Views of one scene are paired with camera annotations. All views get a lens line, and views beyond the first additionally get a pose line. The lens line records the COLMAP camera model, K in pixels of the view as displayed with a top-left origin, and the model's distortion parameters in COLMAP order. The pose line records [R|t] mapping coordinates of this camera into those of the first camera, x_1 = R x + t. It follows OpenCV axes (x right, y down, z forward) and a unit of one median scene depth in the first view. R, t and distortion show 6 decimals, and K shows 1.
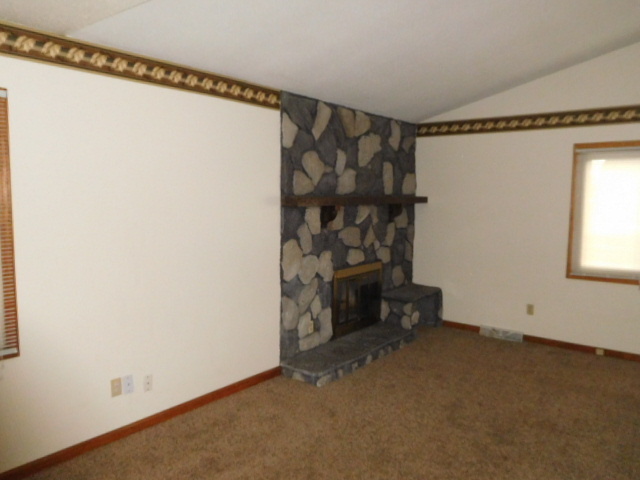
lens RADIAL K [[483.2, 0, 320.0], [0, 483.2, 240.0], [0, 0, 1]] dist [-0.002209, 0.001076]
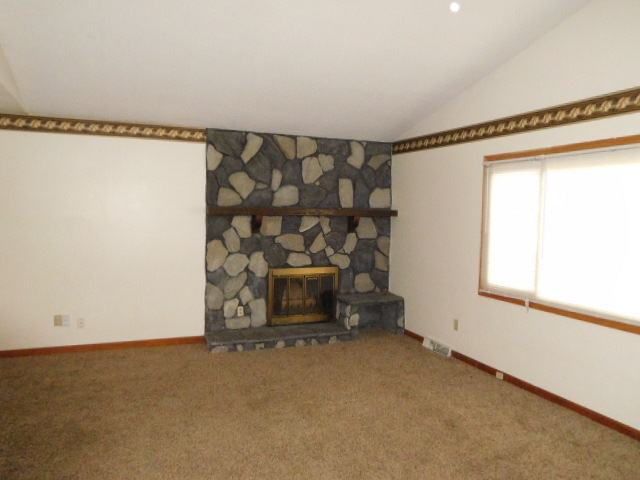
lens RADIAL K [[483.2, 0, 320.0], [0, 483.2, 240.0], [0, 0, 1]] dist [-0.002209, 0.001076]
pose [[0.868910, 0.040729, -0.493291, 0.745247], [-0.058622, 0.998062, -0.020854, 0.008980], [0.491486, 0.047038, 0.869614, -0.000256]]
